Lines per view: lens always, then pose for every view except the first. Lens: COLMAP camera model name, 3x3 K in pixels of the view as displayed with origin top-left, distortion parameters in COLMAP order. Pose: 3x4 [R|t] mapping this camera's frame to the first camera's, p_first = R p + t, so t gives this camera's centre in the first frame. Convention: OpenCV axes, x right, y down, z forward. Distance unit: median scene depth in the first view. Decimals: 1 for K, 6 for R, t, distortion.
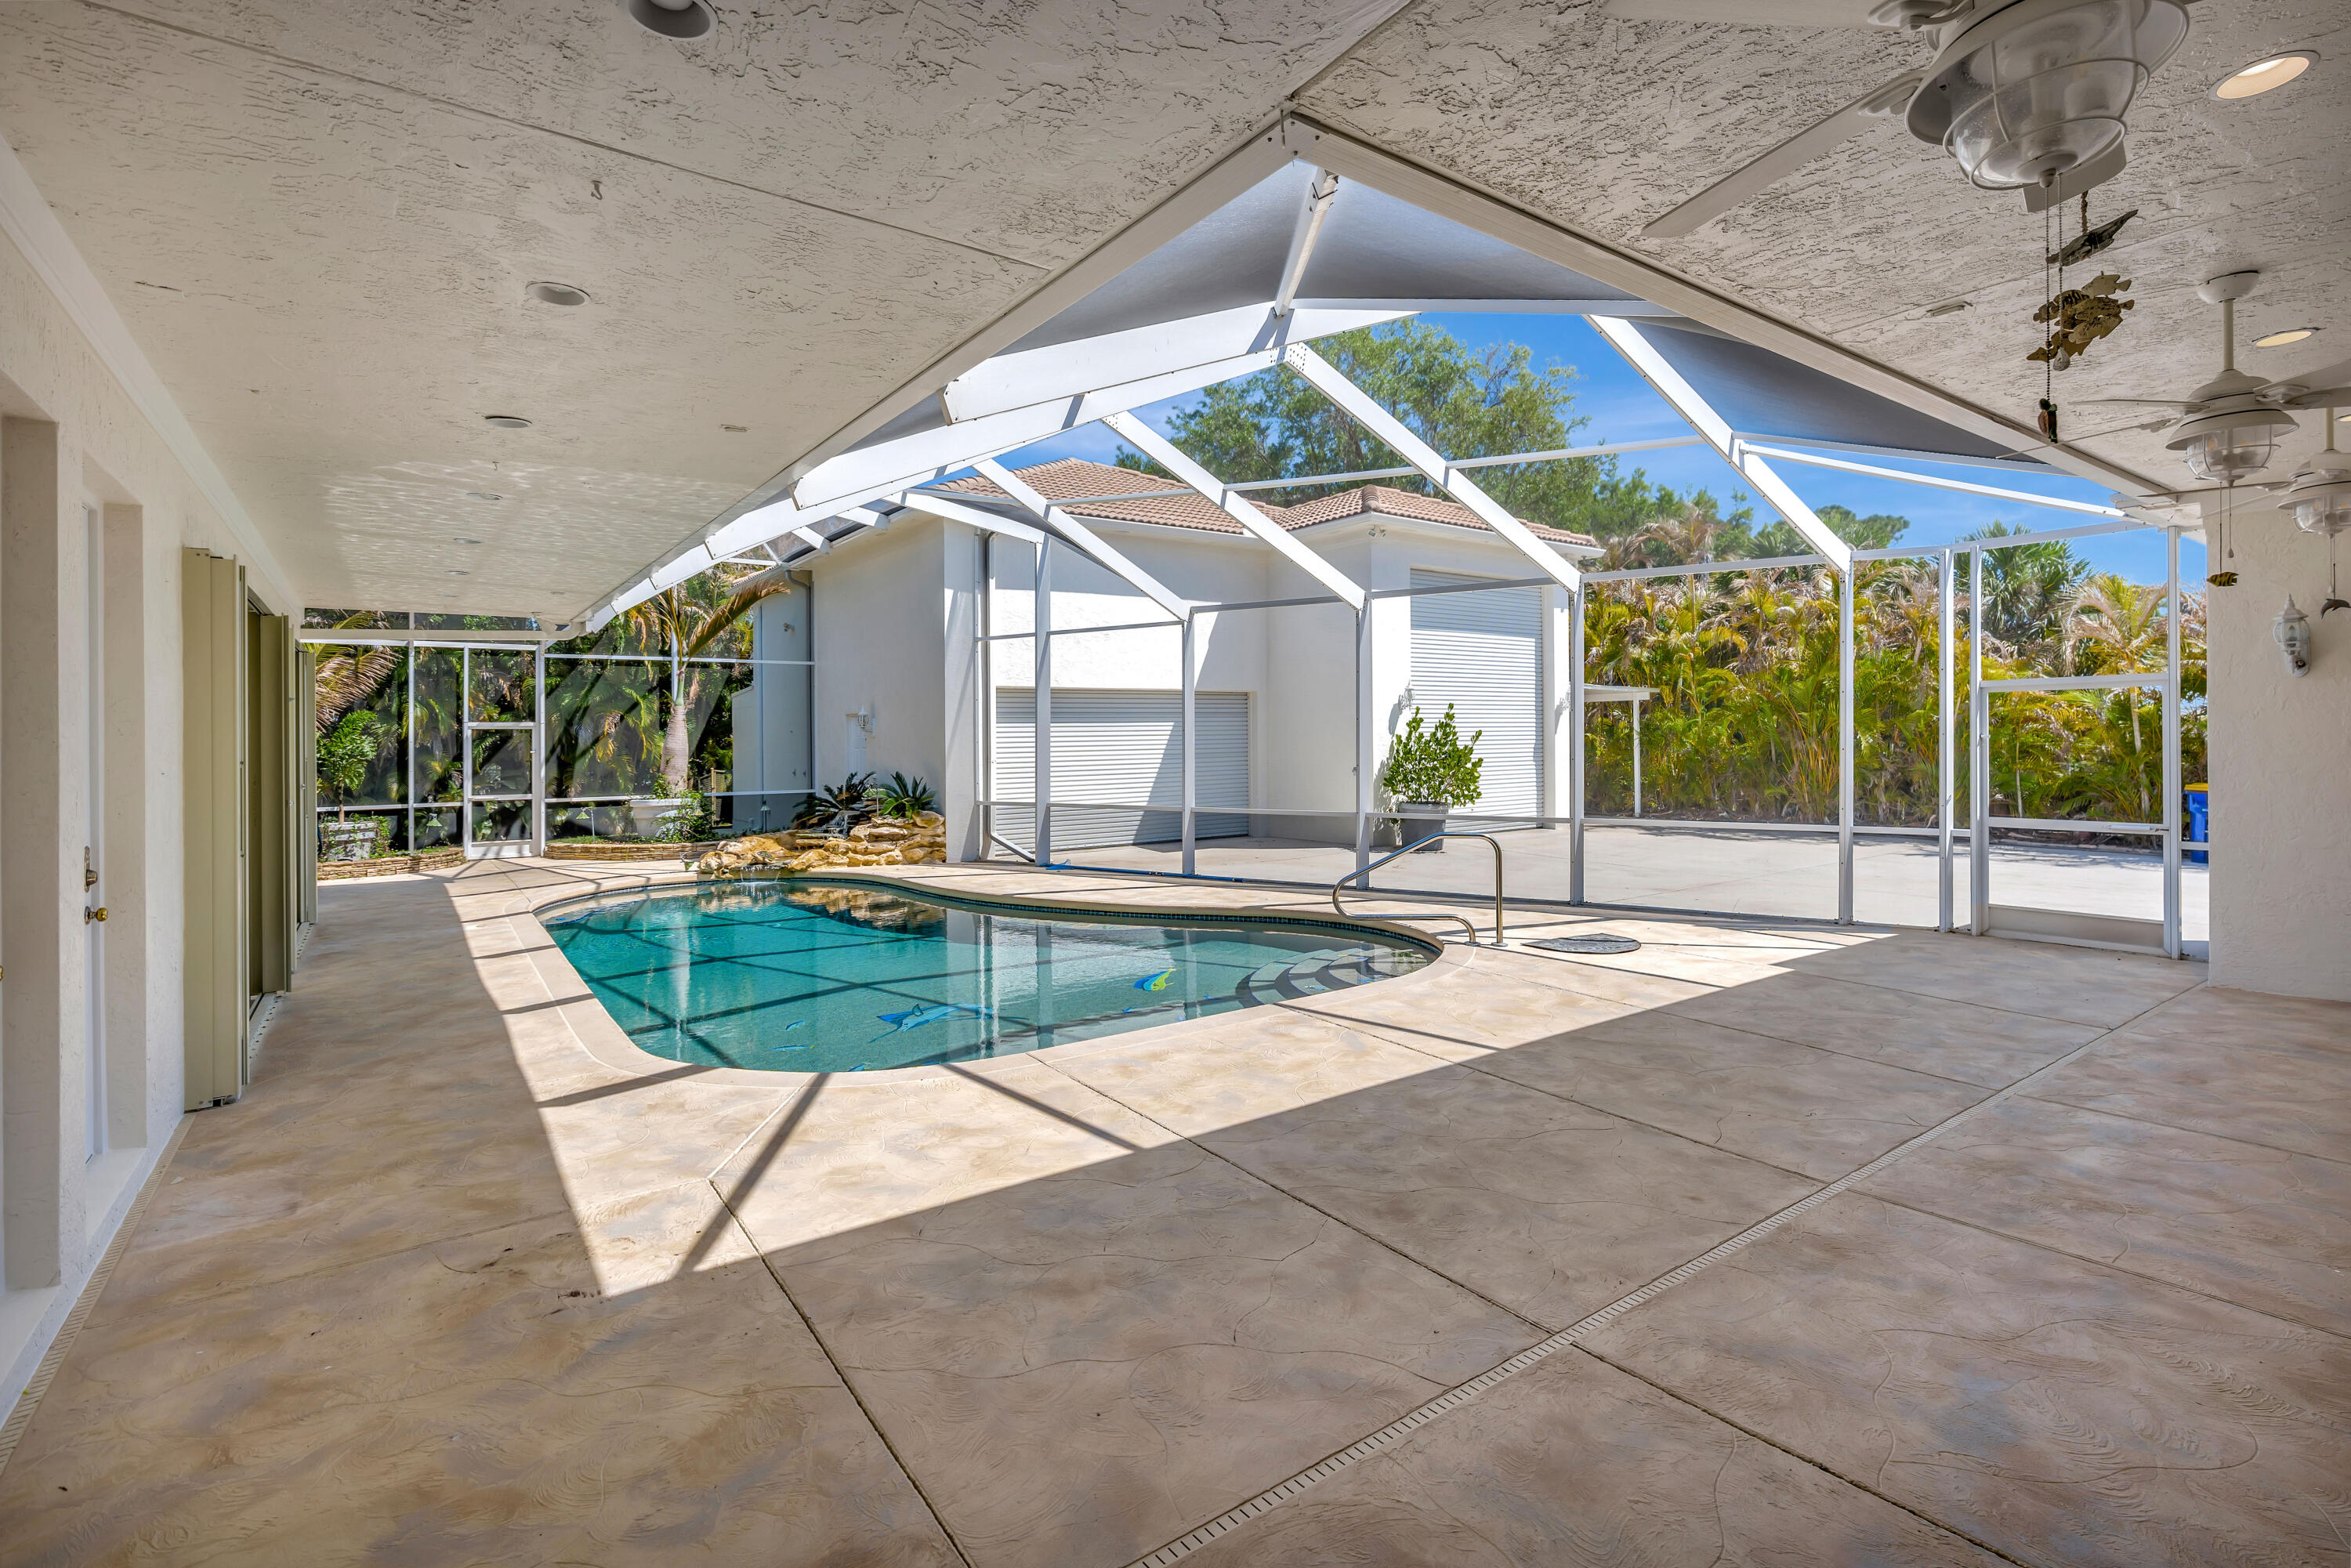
lens RADIAL K [[1108.9, 0, 1177.5], [0, 1108.9, 744.0], [0, 0, 1]] dist [-0.013241, 0.000289]
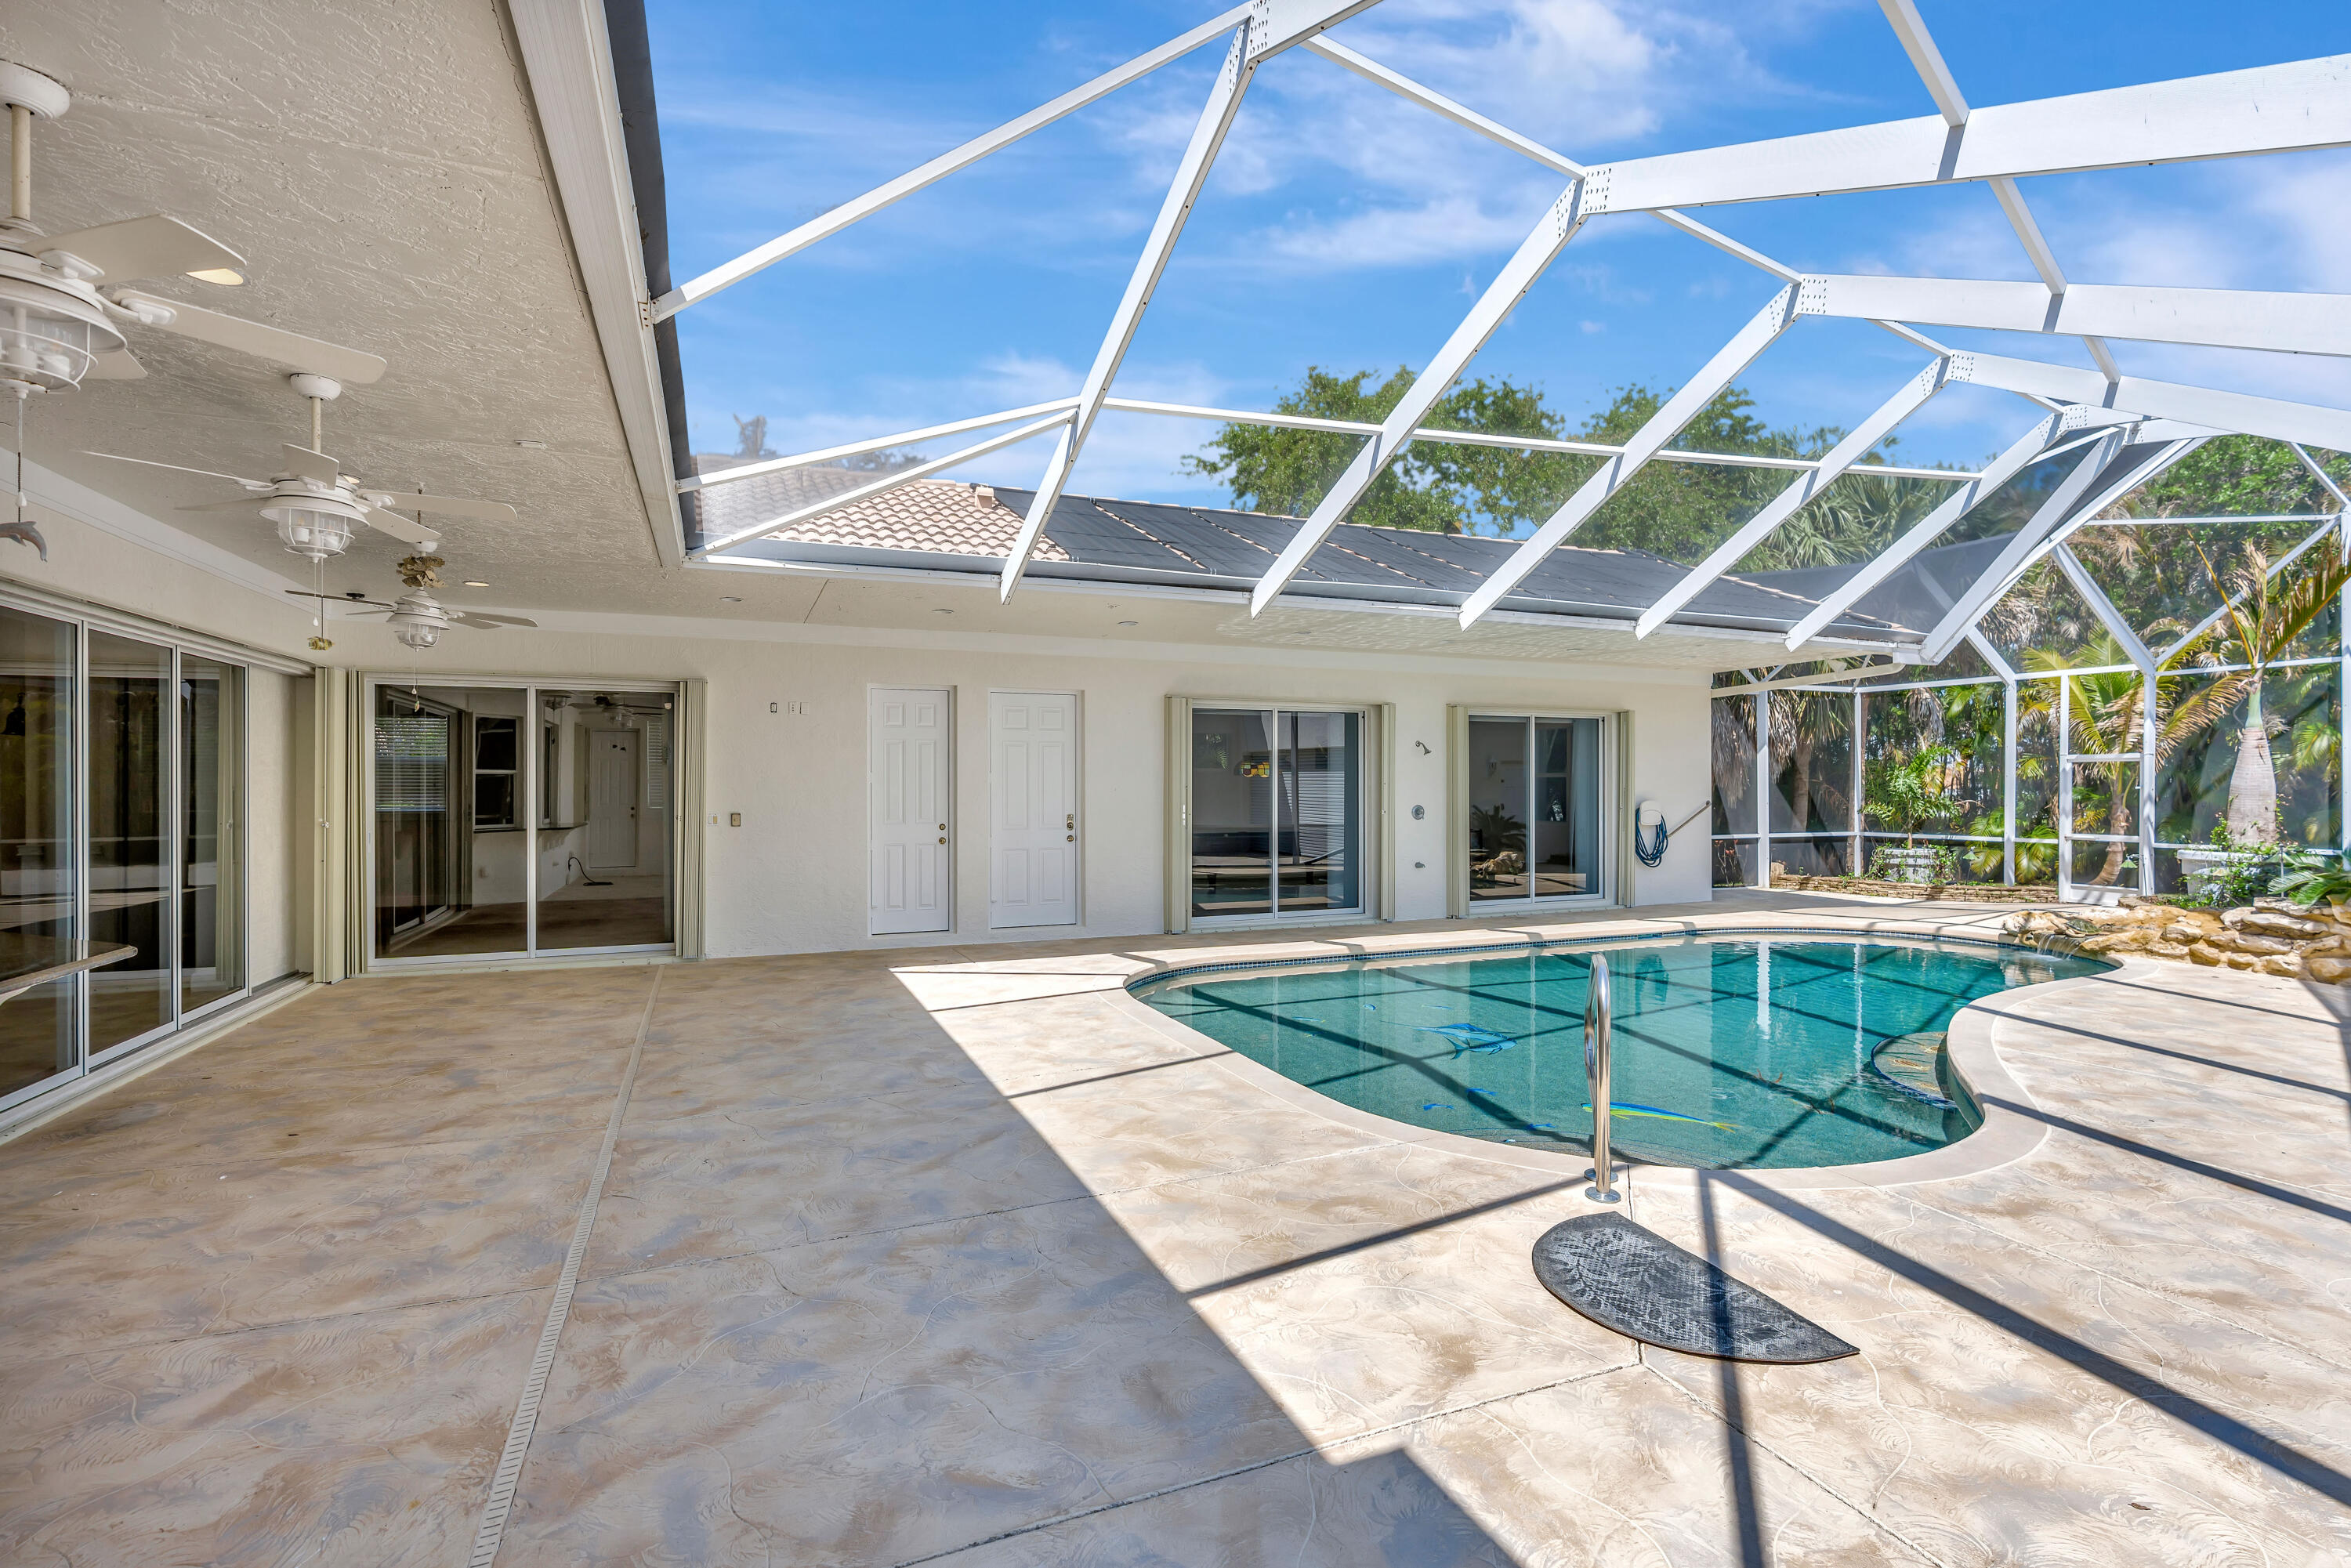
lens RADIAL K [[1099.0, 0, 1201.6], [0, 1099.0, 781.0], [0, 0, 1]] dist [-0.001590, -0.000117]
pose [[-0.224554, 0.008173, -0.974427, 0.477552], [-0.000866, 0.999963, 0.008586, -0.004985], [0.974461, 0.002772, -0.224538, 0.551184]]
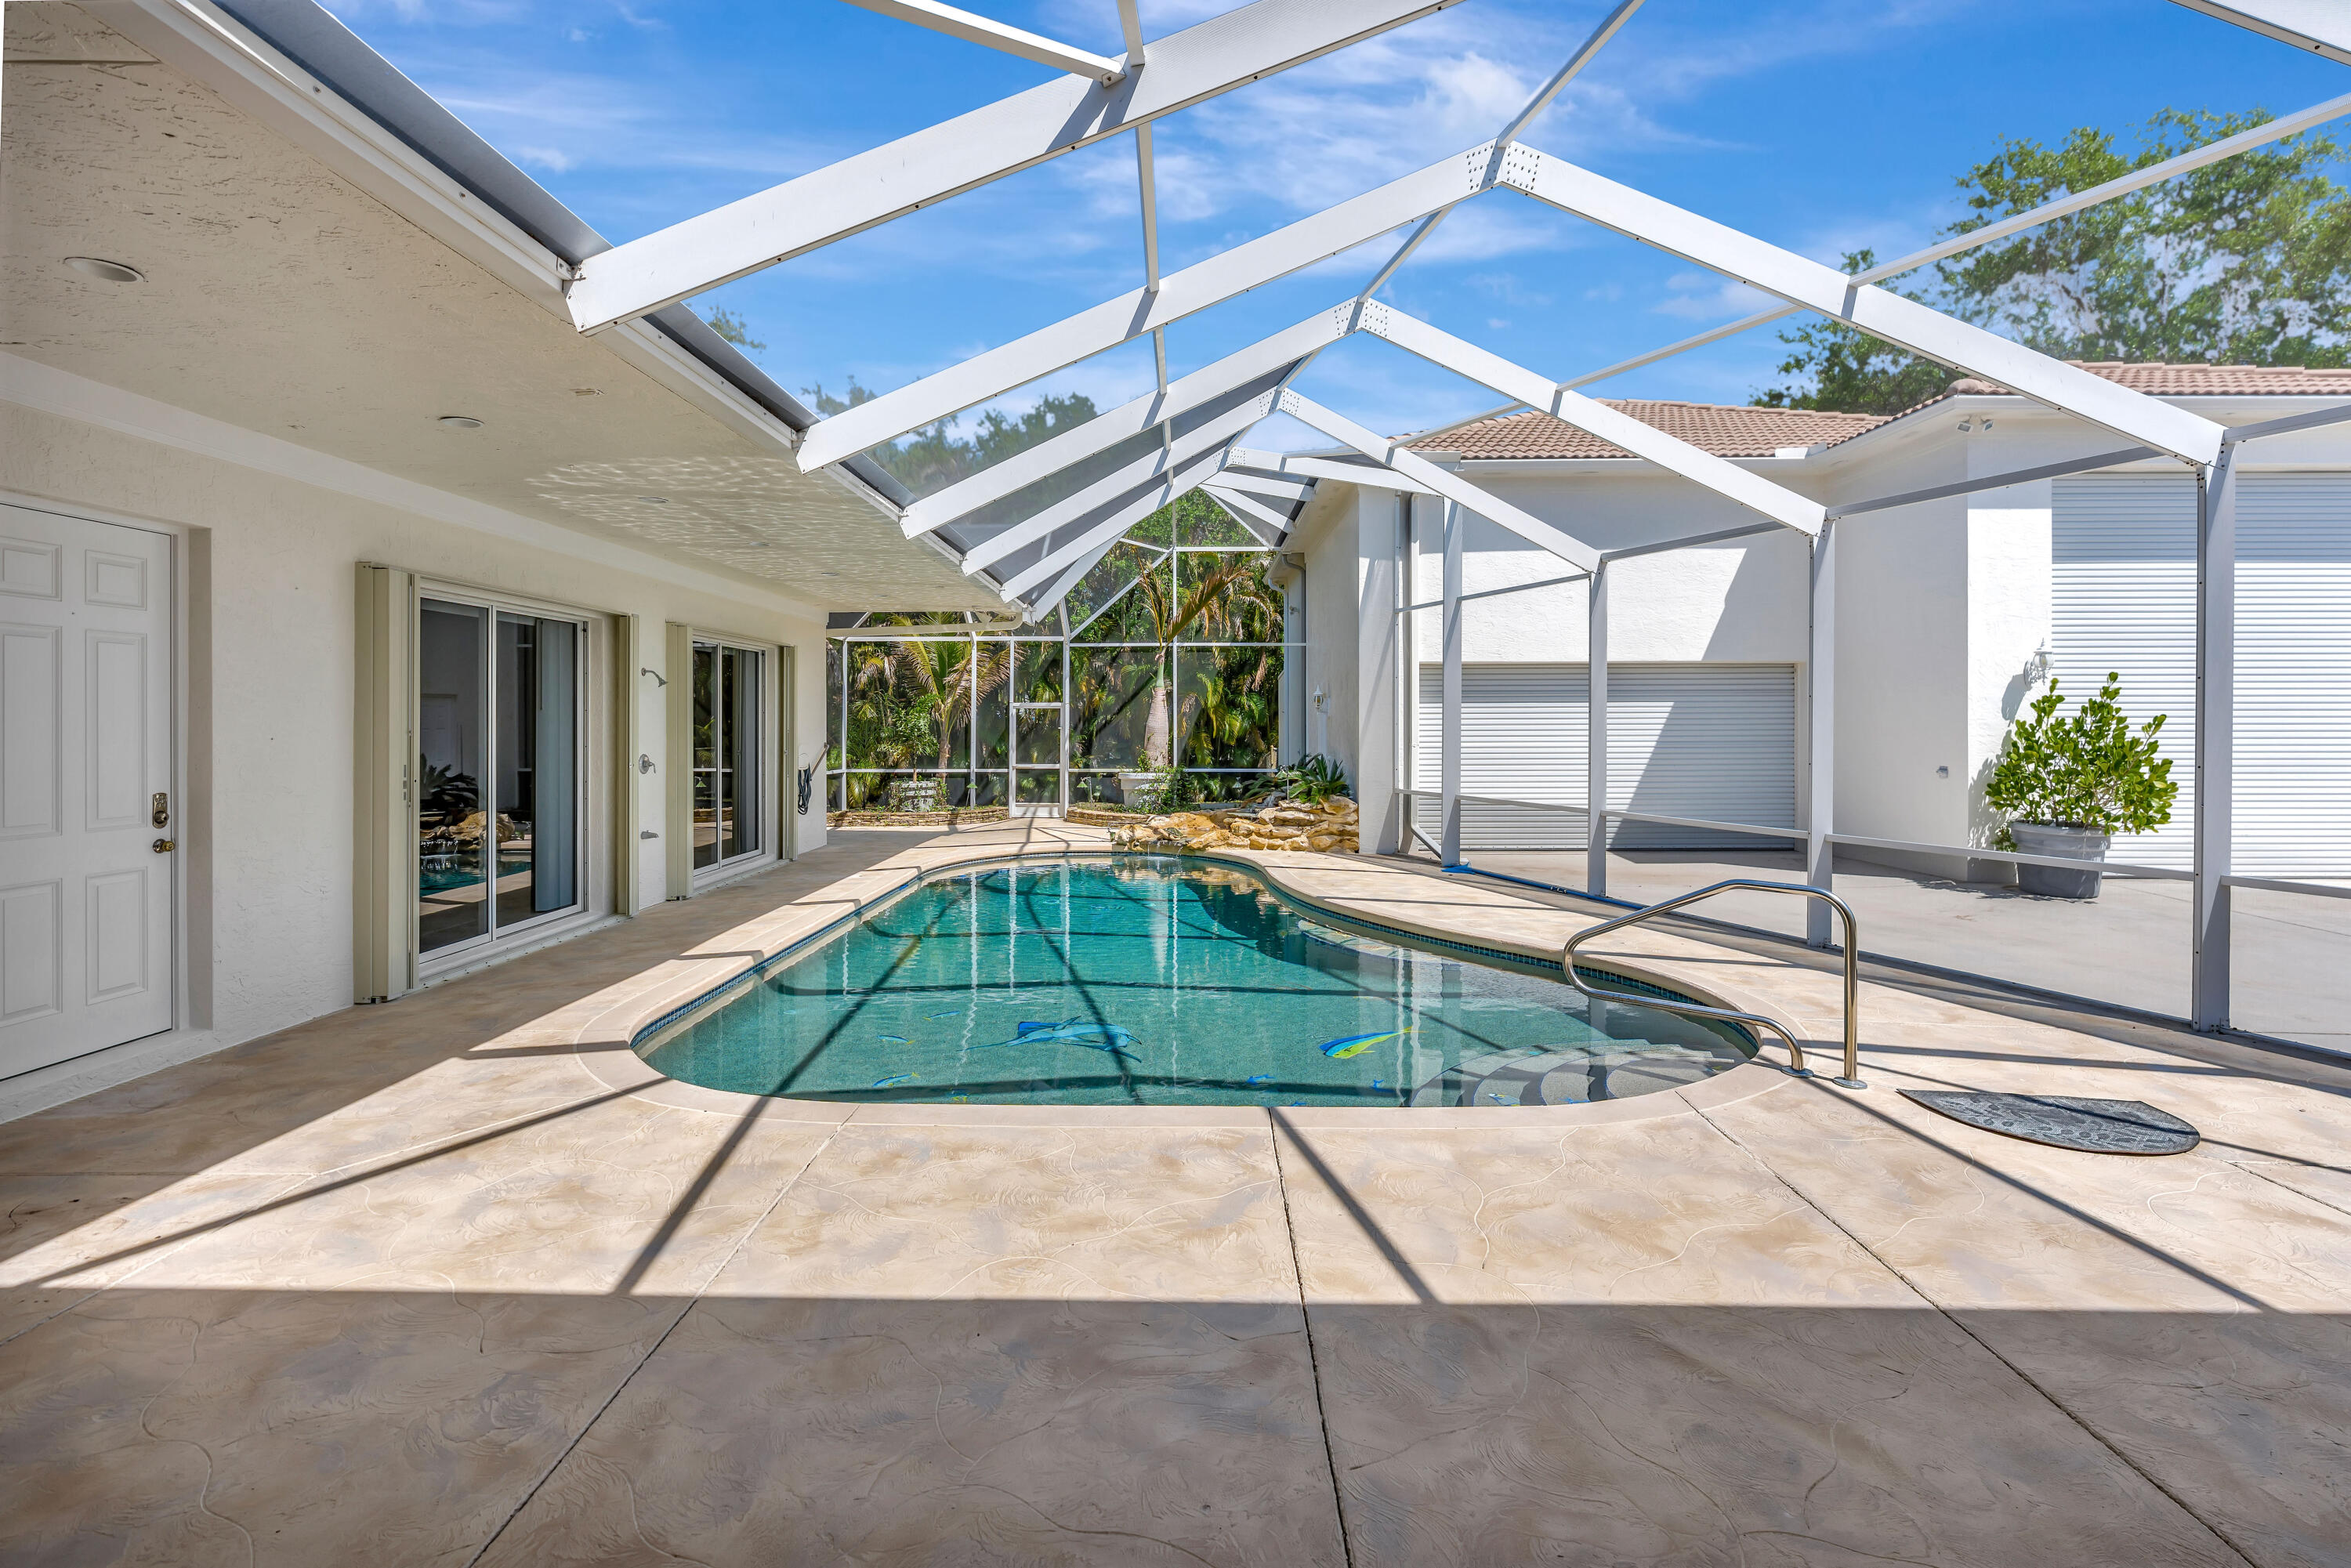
lens RADIAL K [[1051.2, 0, 1155.7], [0, 1051.2, 725.0], [0, 0, 1]] dist [-0.006220, 0.000774]
pose [[0.795047, 0.012066, -0.606428, 0.195572], [-0.012297, 0.999917, 0.003774, -0.001808], [0.606424, 0.004457, 0.795129, 0.203490]]
